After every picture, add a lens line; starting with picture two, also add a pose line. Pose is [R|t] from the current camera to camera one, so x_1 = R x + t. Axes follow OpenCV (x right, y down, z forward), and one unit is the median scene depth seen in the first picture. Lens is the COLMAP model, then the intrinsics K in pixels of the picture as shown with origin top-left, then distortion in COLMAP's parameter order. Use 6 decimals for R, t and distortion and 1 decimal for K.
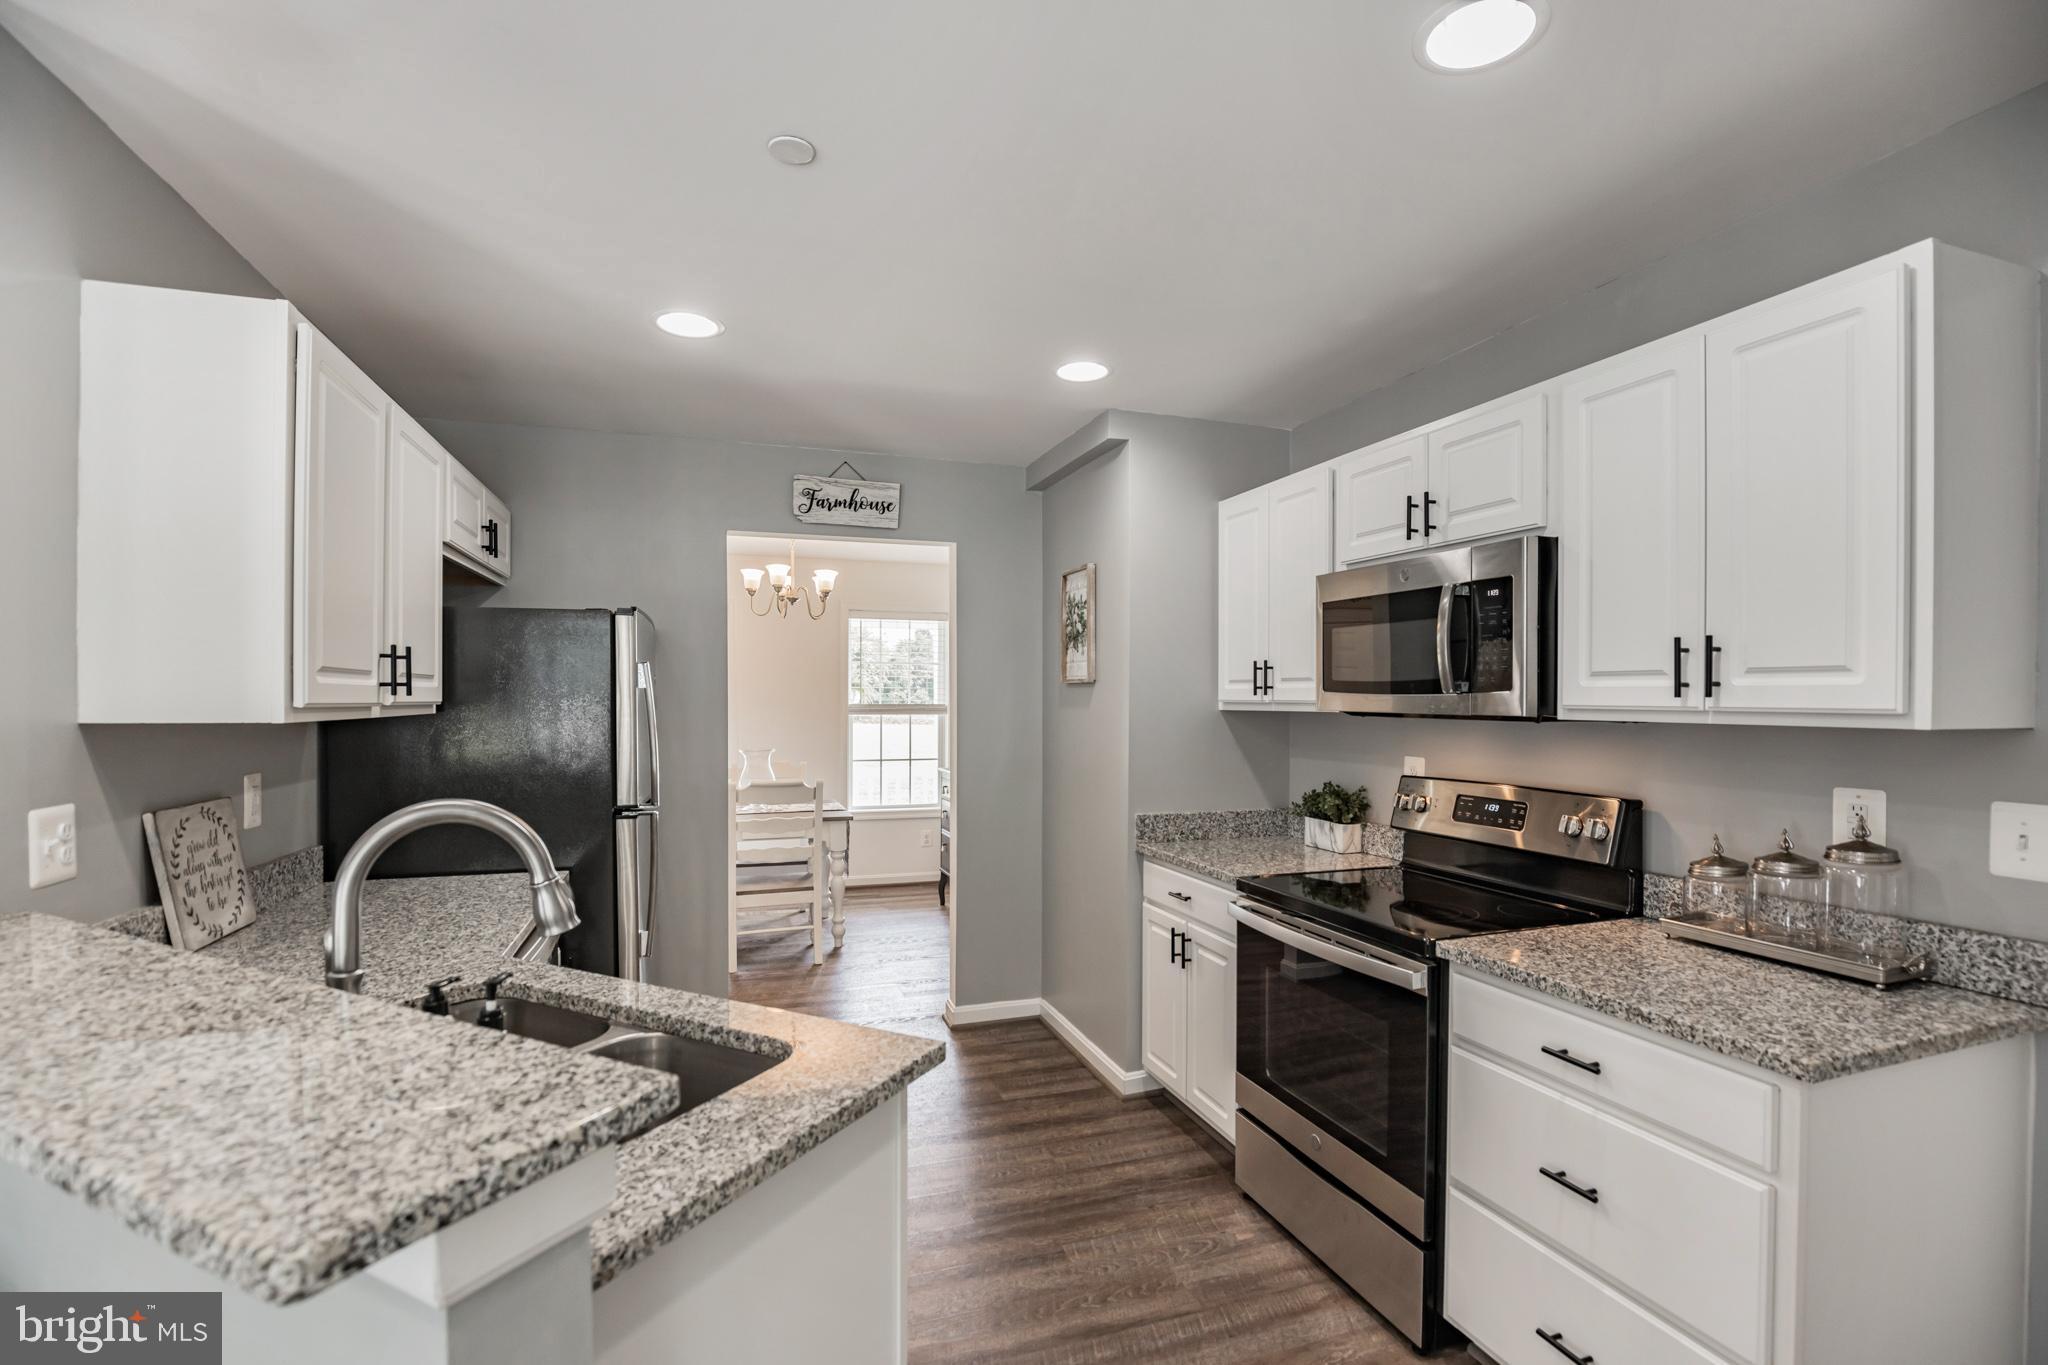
lens RADIAL K [[947.4, 0, 1019.5], [0, 947.4, 711.7], [0, 0, 1]] dist [-0.021814, 0.000284]
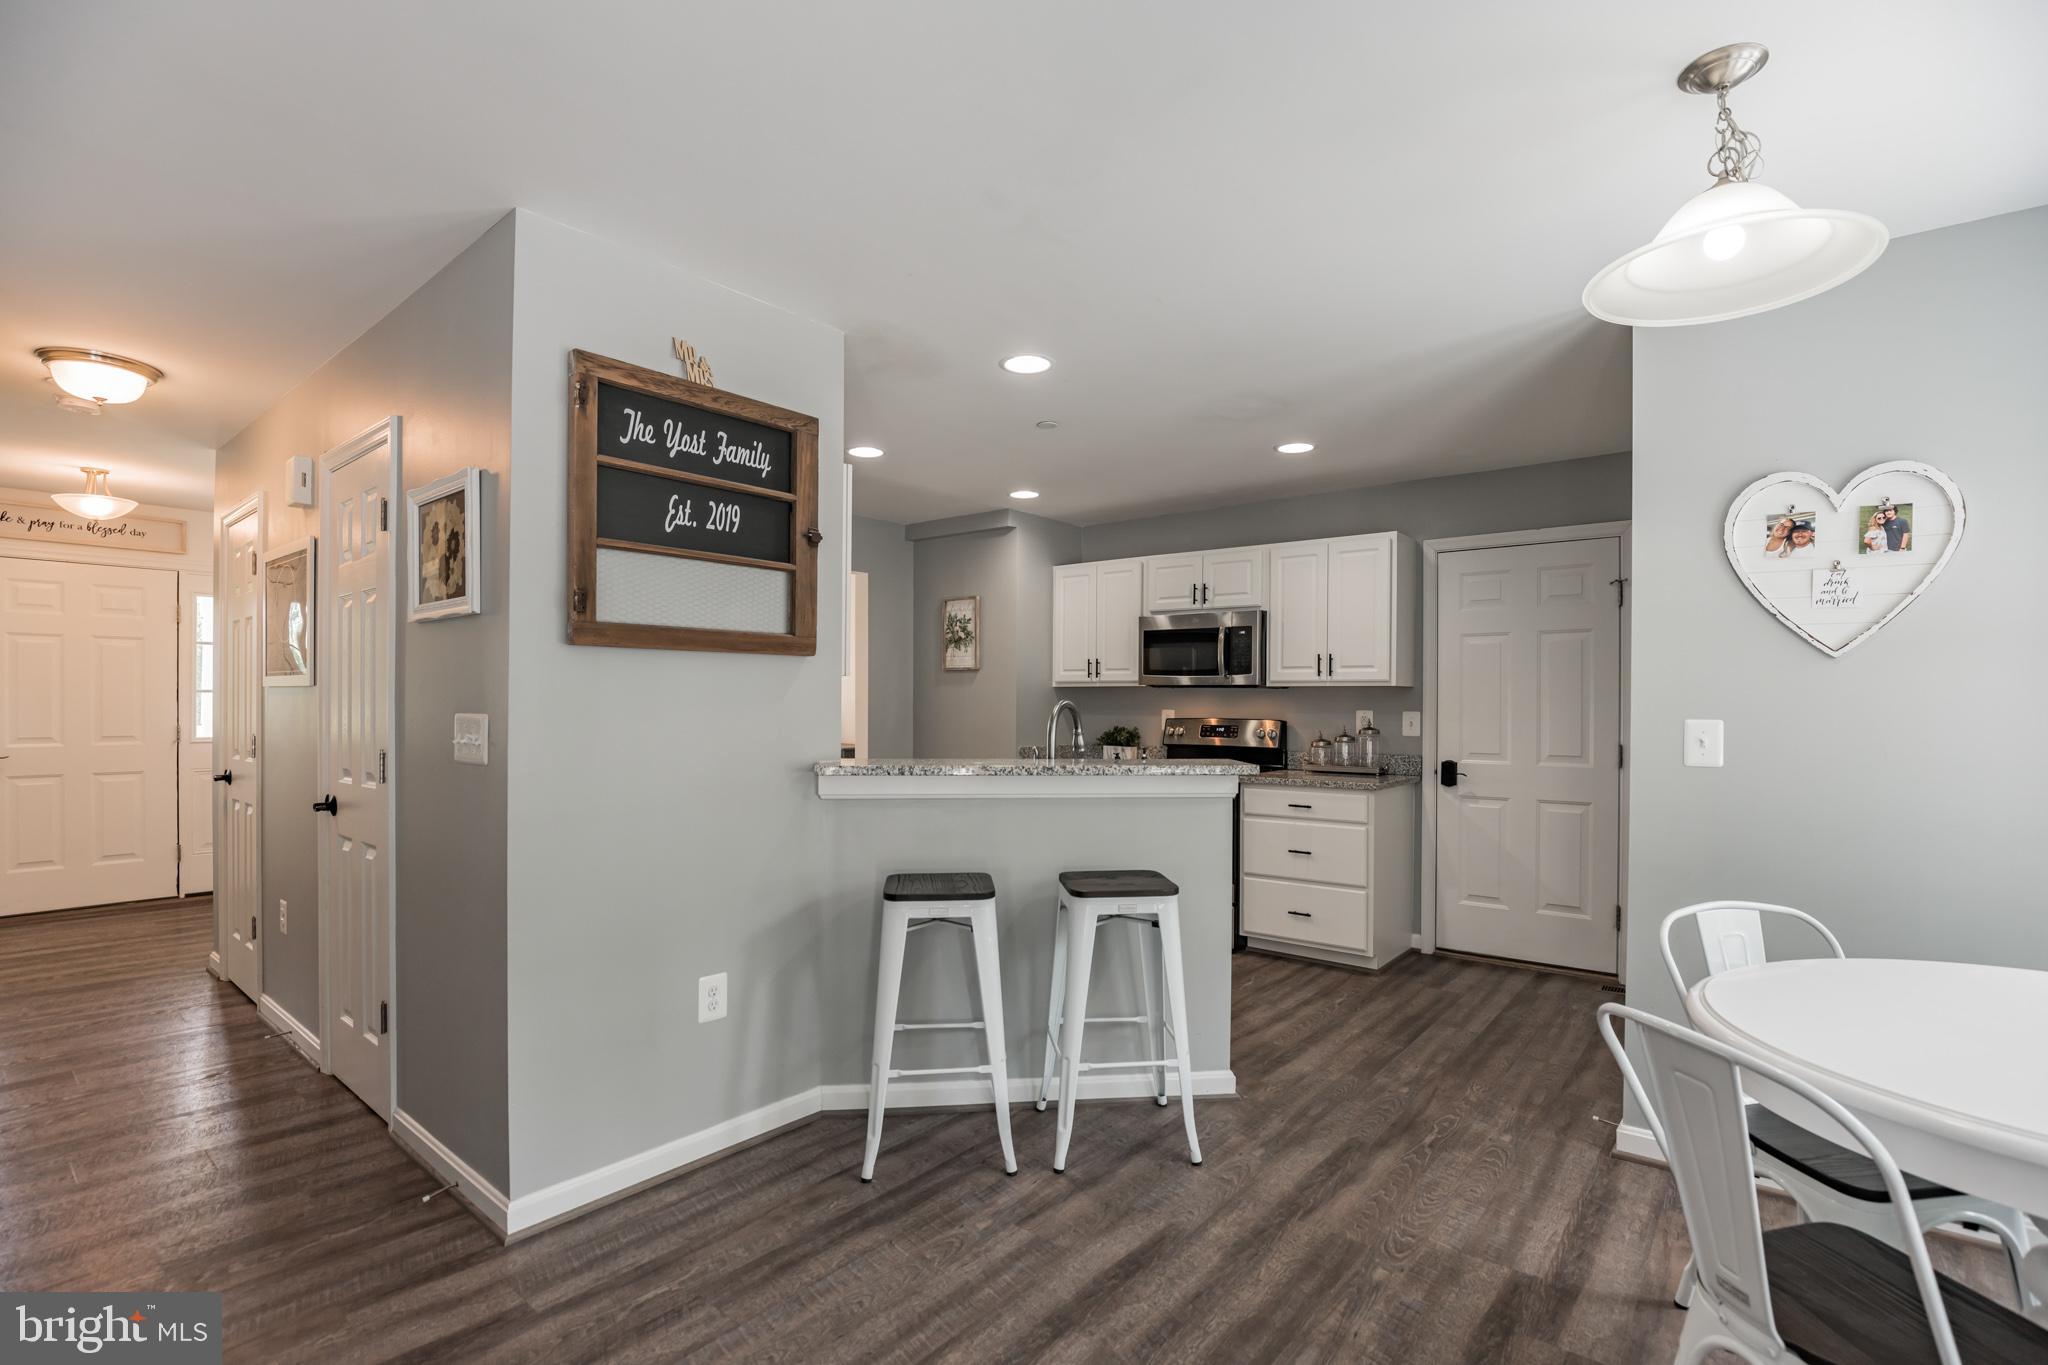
lens RADIAL K [[944.2, 0, 1024.1], [0, 944.2, 702.4], [0, 0, 1]] dist [-0.024793, 0.000576]
pose [[0.854795, 0.002111, 0.518962, -1.081258], [0.002208, 0.999968, -0.007704, 0.059628], [-0.518962, 0.007731, 0.854762, -0.663266]]
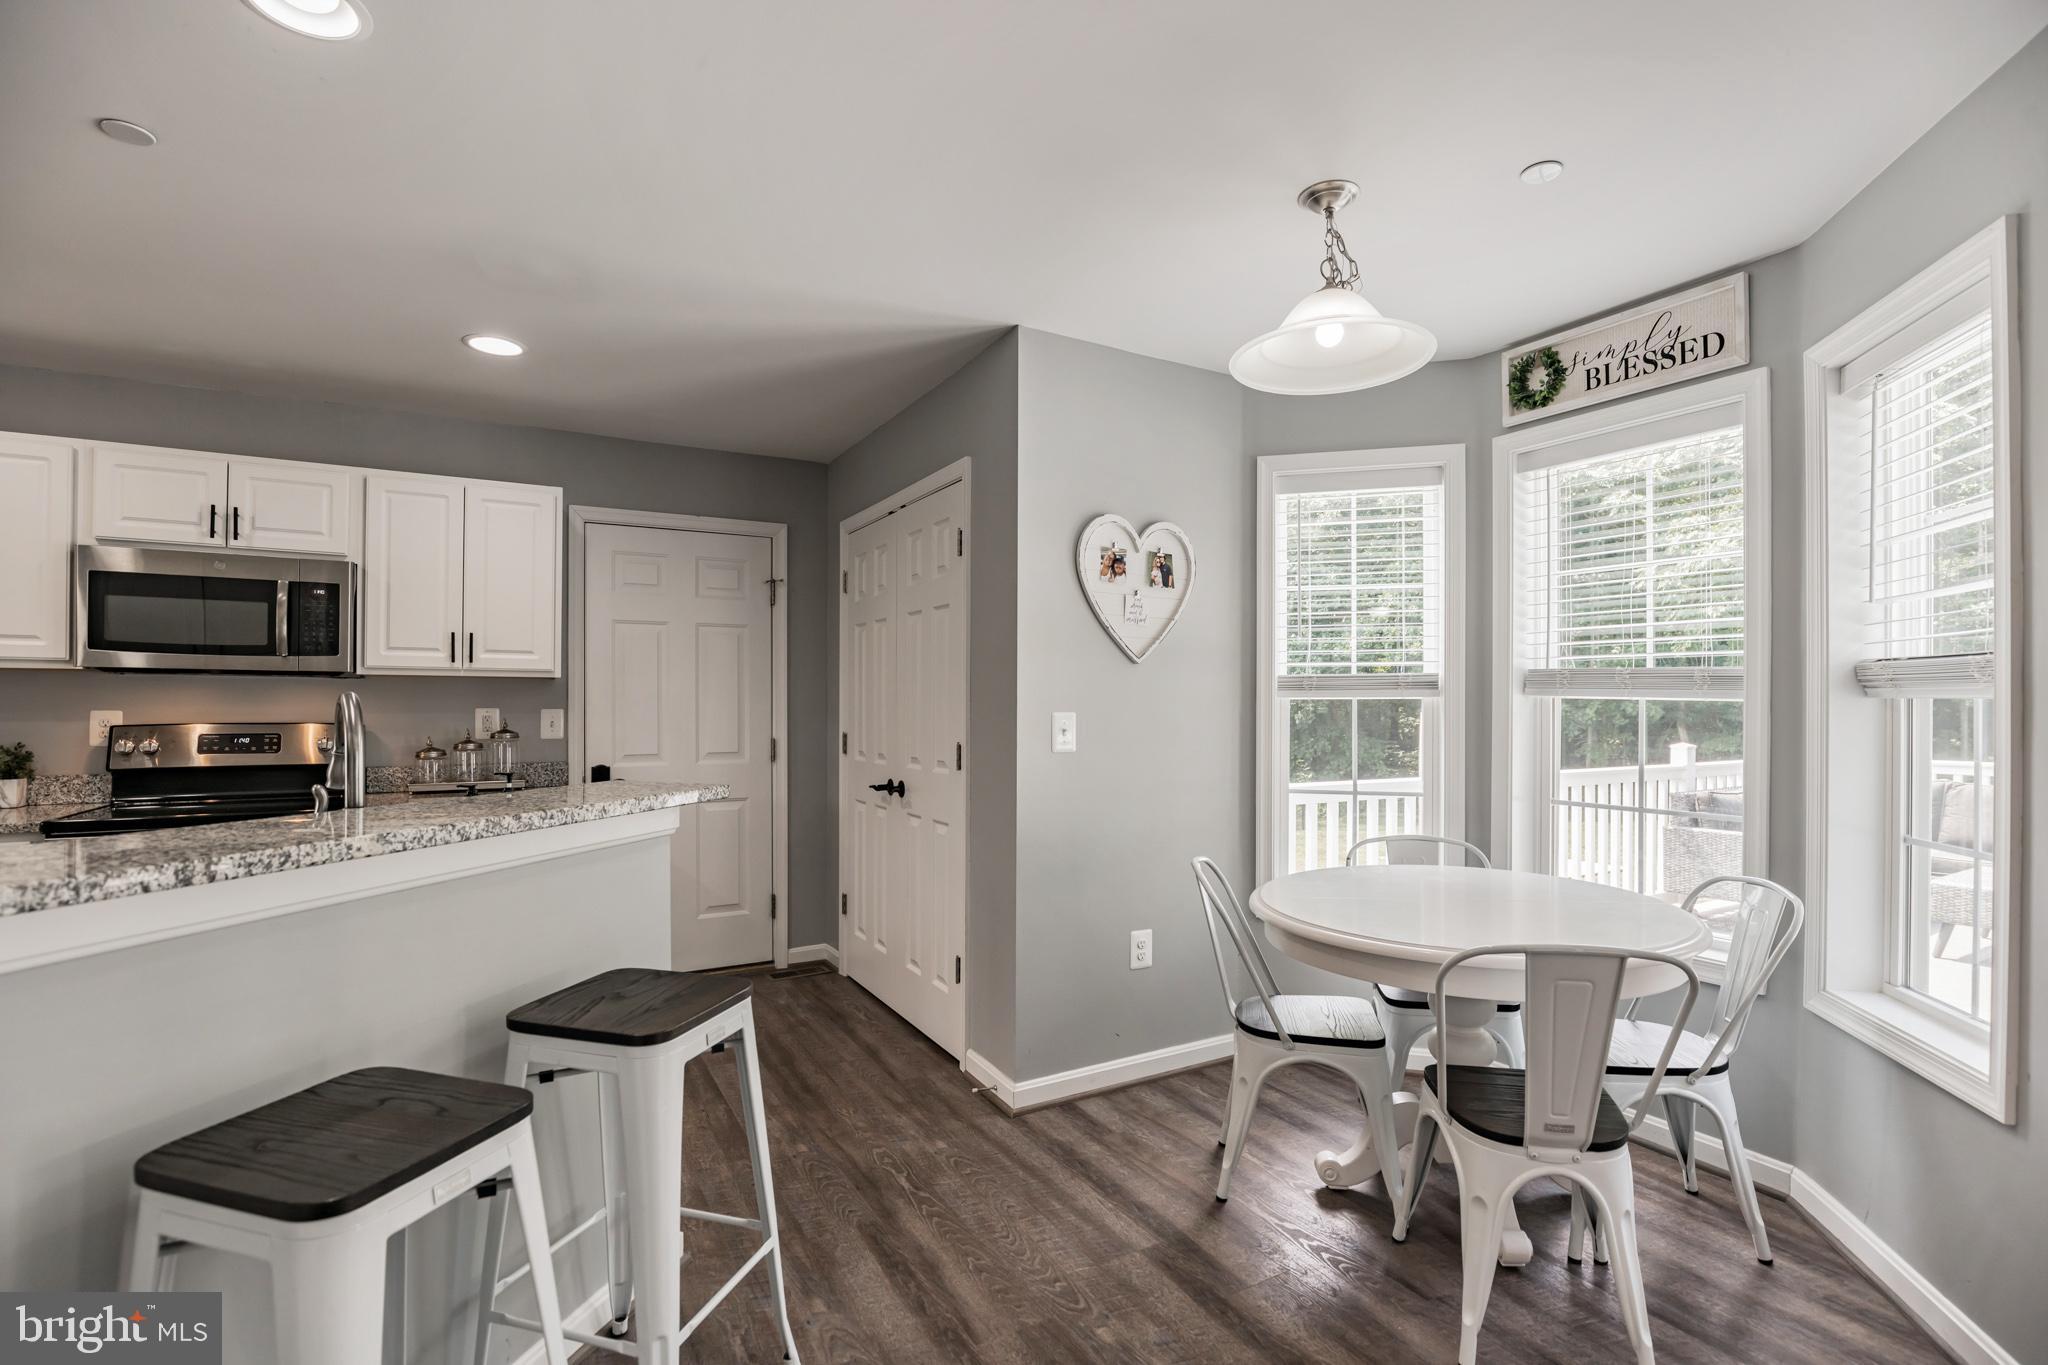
lens RADIAL K [[944.2, 0, 1024.1], [0, 944.2, 702.4], [0, 0, 1]] dist [-0.024793, 0.000576]
pose [[-0.169659, -0.002022, 0.985501, -1.102480], [0.007856, 0.999963, 0.003405, 0.054697], [-0.985472, 0.008320, -0.169636, 0.108510]]
